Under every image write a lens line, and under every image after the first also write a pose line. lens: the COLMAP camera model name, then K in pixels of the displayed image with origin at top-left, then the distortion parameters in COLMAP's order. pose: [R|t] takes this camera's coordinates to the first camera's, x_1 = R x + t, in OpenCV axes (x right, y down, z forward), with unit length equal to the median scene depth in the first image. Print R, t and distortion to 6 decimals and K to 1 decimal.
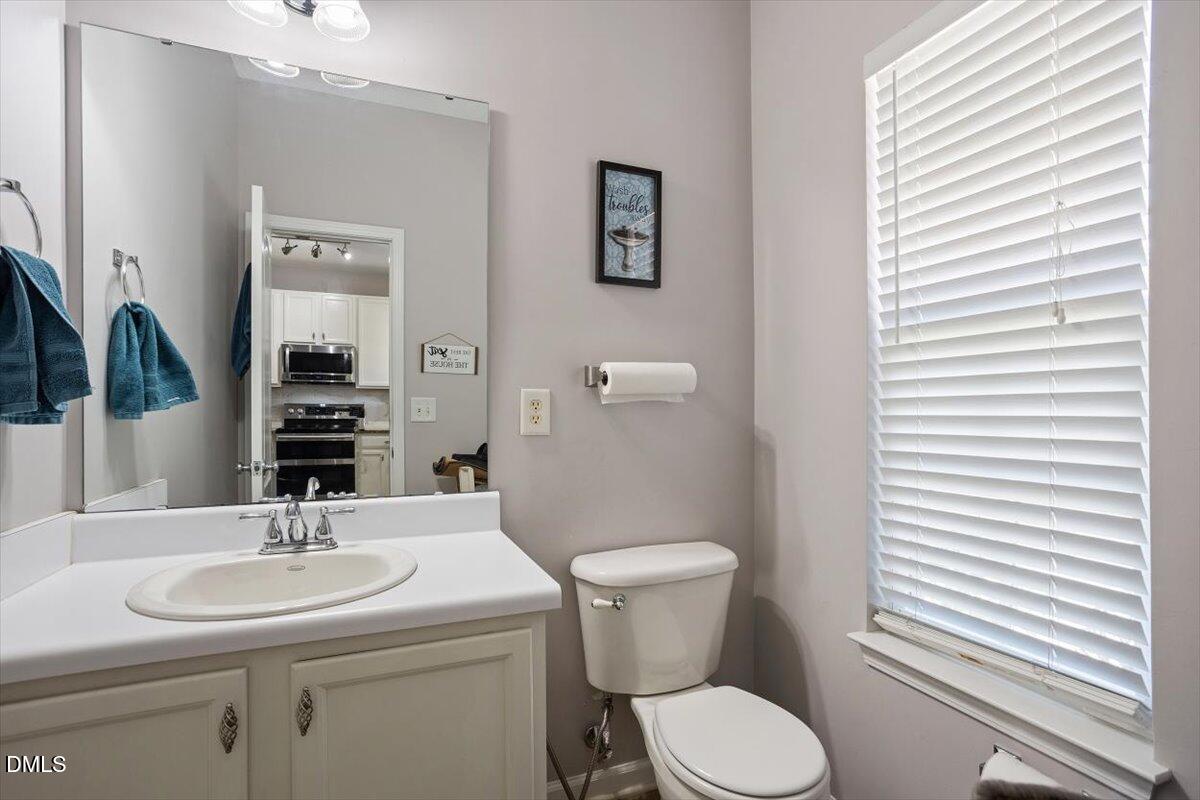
lens RADIAL K [[584.6, 0, 598.6], [0, 584.6, 402.4], [0, 0, 1]] dist [-0.025396, 0.011847]
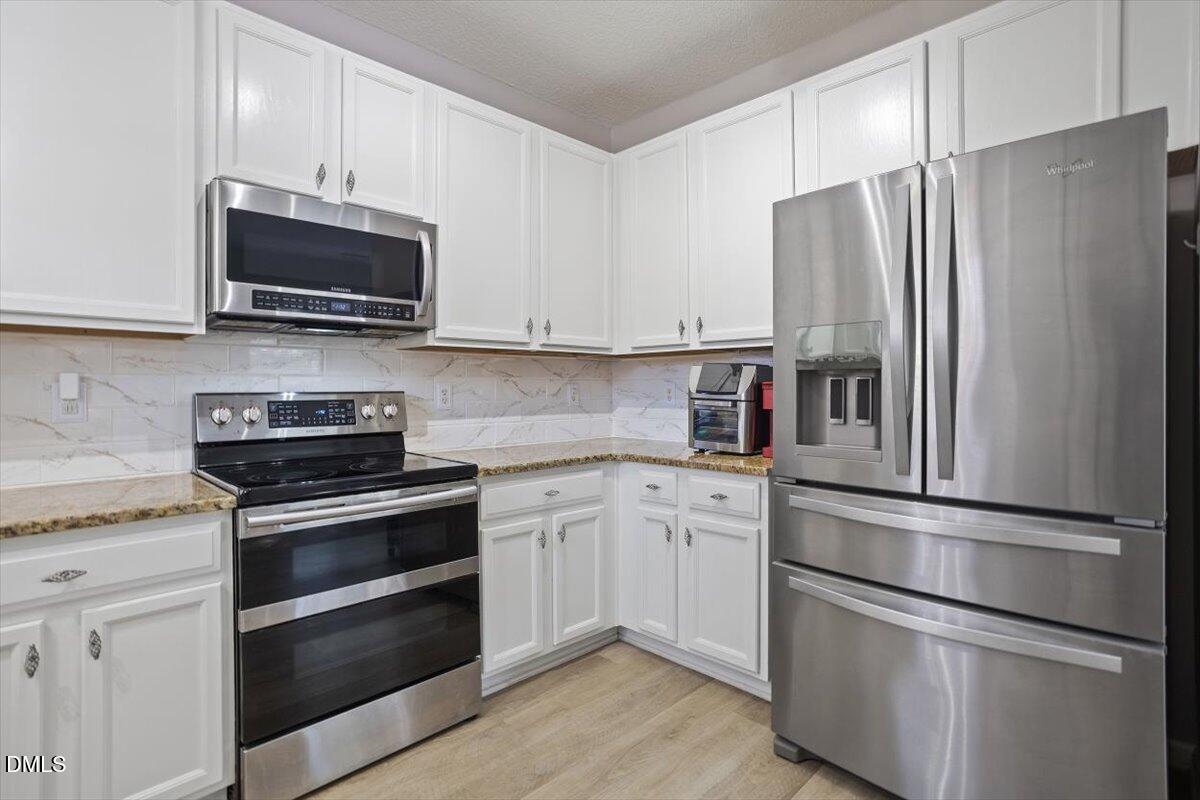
lens RADIAL K [[584.6, 0, 583.5], [0, 584.6, 389.0], [0, 0, 1]] dist [-0.025396, 0.011847]
pose [[0.914002, -0.011120, 0.405558, -0.482373], [0.007342, 0.999914, 0.010872, -0.001426], [-0.405644, -0.006960, 0.914005, 0.653060]]
